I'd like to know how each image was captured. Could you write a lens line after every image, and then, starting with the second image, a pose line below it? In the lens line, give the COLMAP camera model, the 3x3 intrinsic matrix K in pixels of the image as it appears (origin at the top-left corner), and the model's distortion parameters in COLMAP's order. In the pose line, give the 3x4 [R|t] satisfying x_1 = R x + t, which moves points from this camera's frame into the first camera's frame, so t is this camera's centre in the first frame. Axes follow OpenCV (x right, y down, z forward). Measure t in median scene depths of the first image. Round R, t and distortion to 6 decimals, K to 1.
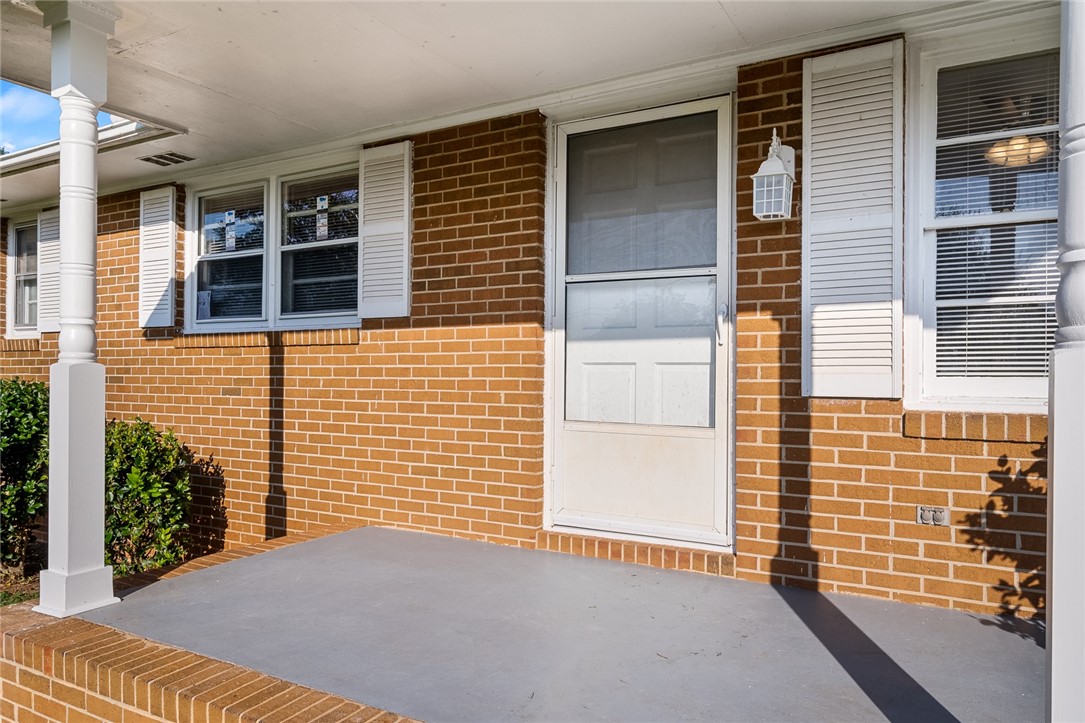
lens RADIAL K [[668.0, 0, 585.3], [0, 668.0, 369.9], [0, 0, 1]] dist [-0.010753, -0.000529]
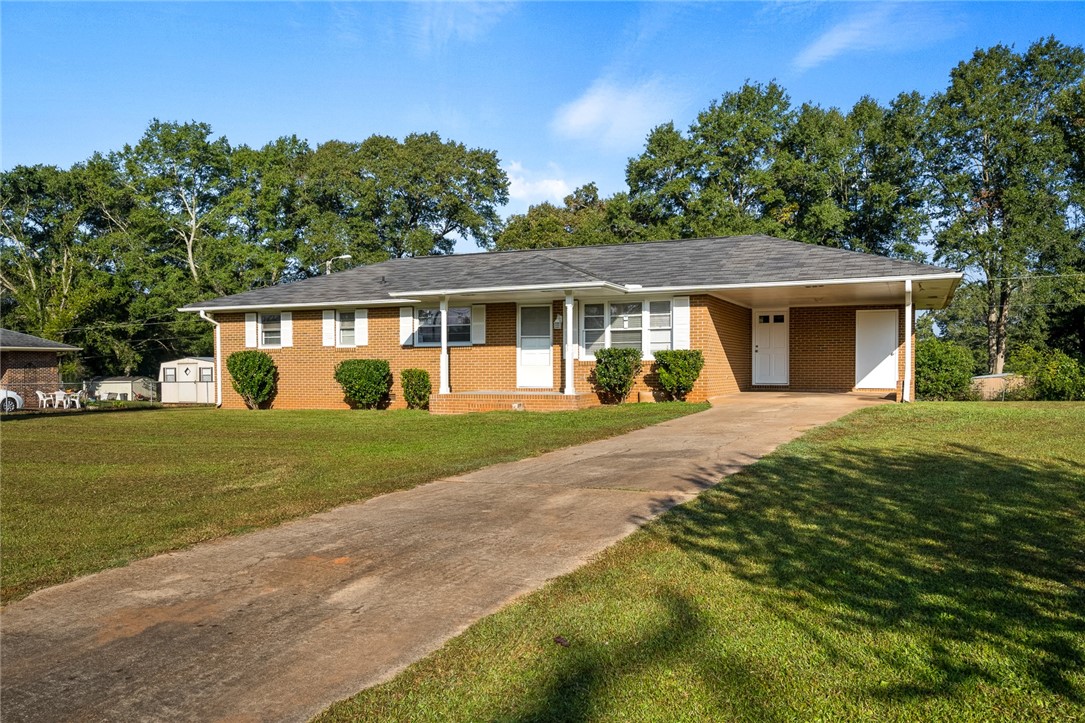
lens RADIAL K [[834.9, 0, 539.5], [0, 834.9, 360.7], [0, 0, 1]] dist [0.009164, 0.003751]
pose [[0.998708, -0.012405, 0.049276, -0.194352], [0.012137, 0.999910, 0.005739, 0.006727], [-0.049343, -0.005133, 0.998769, -4.997627]]
